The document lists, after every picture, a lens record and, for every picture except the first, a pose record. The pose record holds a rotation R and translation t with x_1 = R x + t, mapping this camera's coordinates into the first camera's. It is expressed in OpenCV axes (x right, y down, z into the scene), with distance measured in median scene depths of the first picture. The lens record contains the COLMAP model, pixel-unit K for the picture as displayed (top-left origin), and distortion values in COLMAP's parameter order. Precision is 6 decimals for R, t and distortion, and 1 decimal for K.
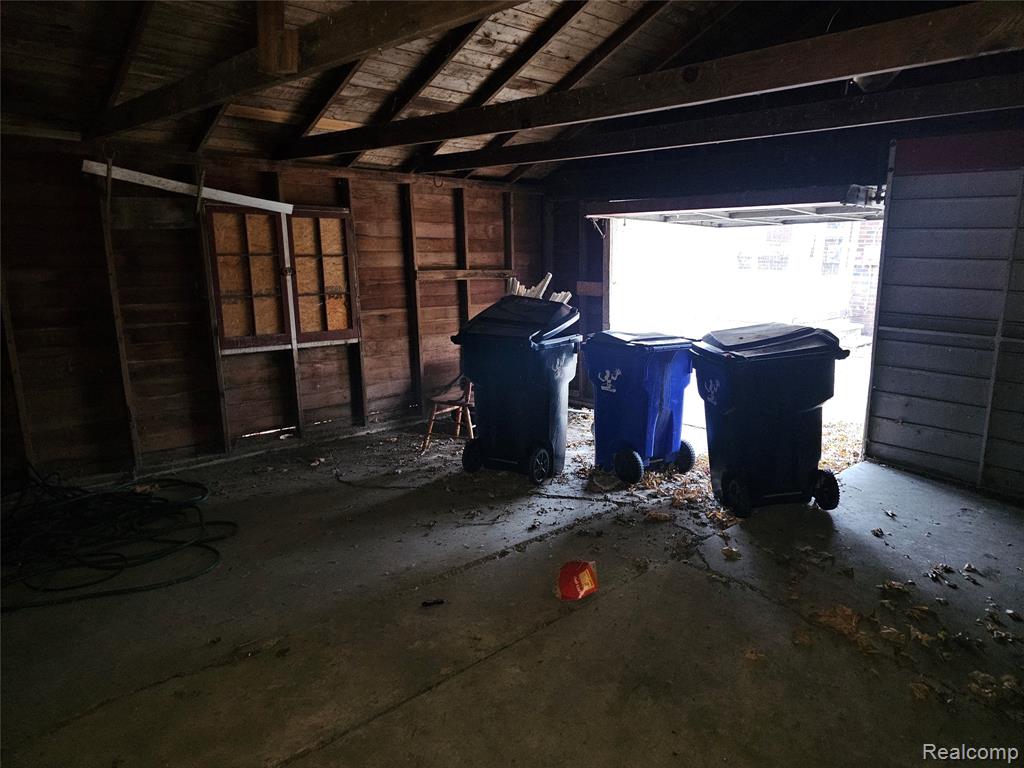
lens RADIAL K [[682.2, 0, 509.0], [0, 682.2, 371.8], [0, 0, 1]] dist [0.082215, -0.072137]
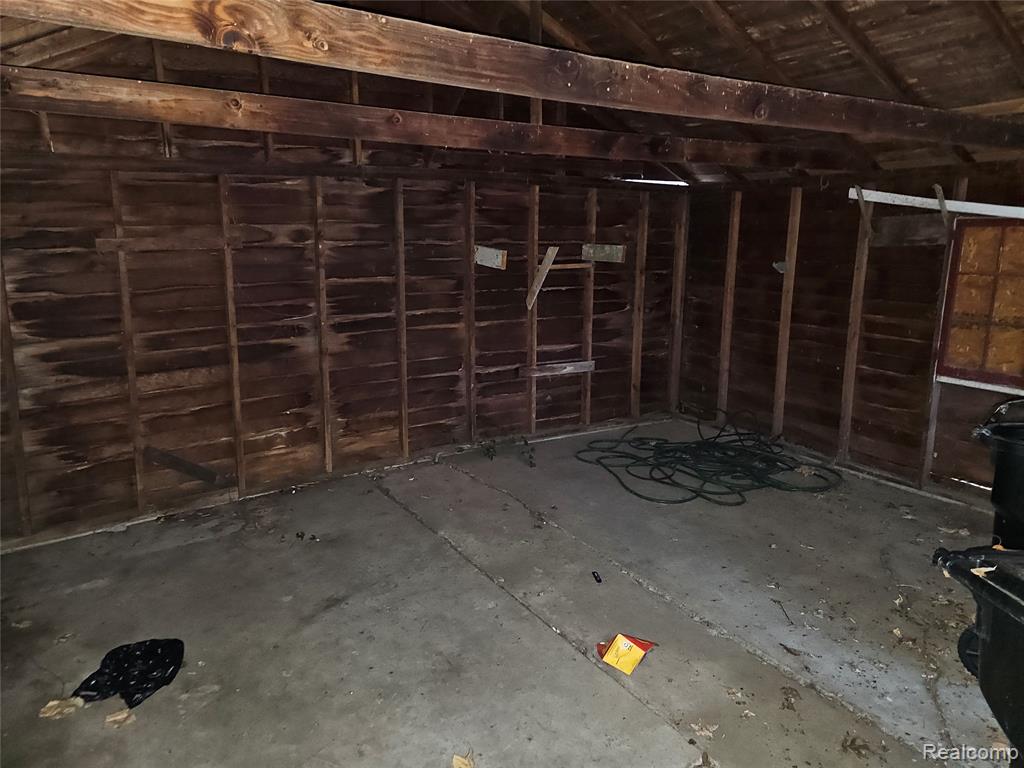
lens RADIAL K [[682.2, 0, 509.0], [0, 682.2, 371.8], [0, 0, 1]] dist [0.082215, -0.072137]
pose [[-0.175472, 0.178064, -0.968247, 0.661017], [-0.193587, 0.958064, 0.211274, -0.138677], [0.965264, 0.224512, -0.133643, 0.652023]]
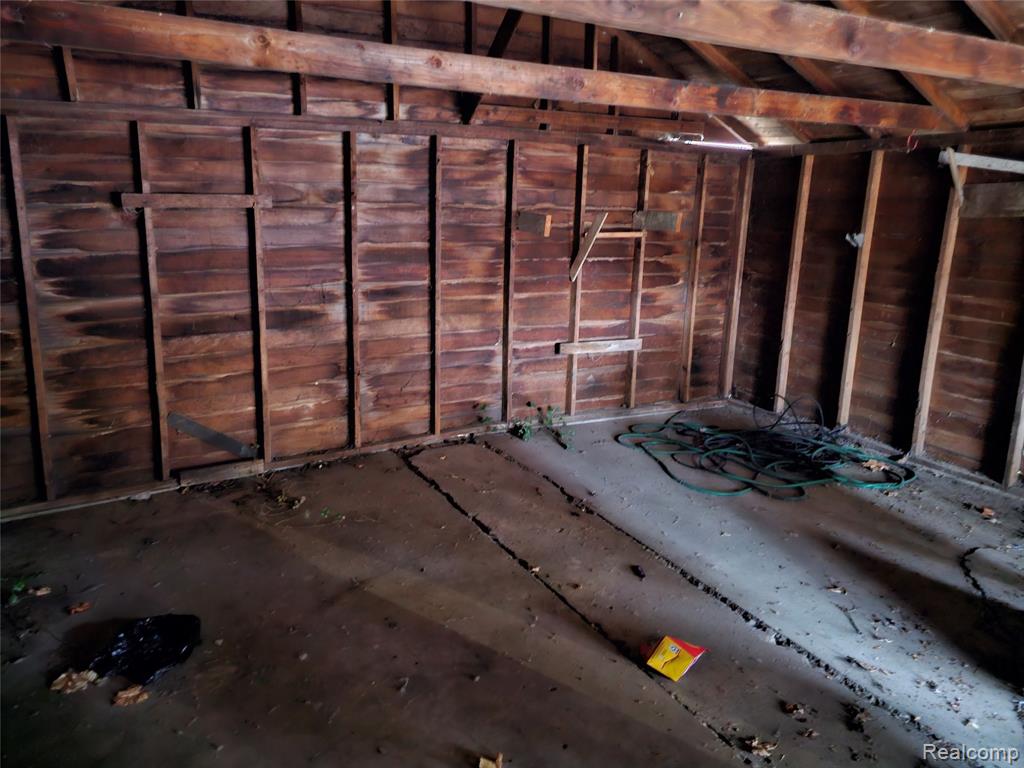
lens RADIAL K [[699.6, 0, 501.1], [0, 699.6, 370.9], [0, 0, 1]] dist [0.061081, -0.044491]
pose [[-0.240413, 0.196582, -0.950556, 0.615444], [-0.207235, 0.946305, 0.248116, -0.117285], [0.948291, 0.256638, -0.186766, 0.640886]]
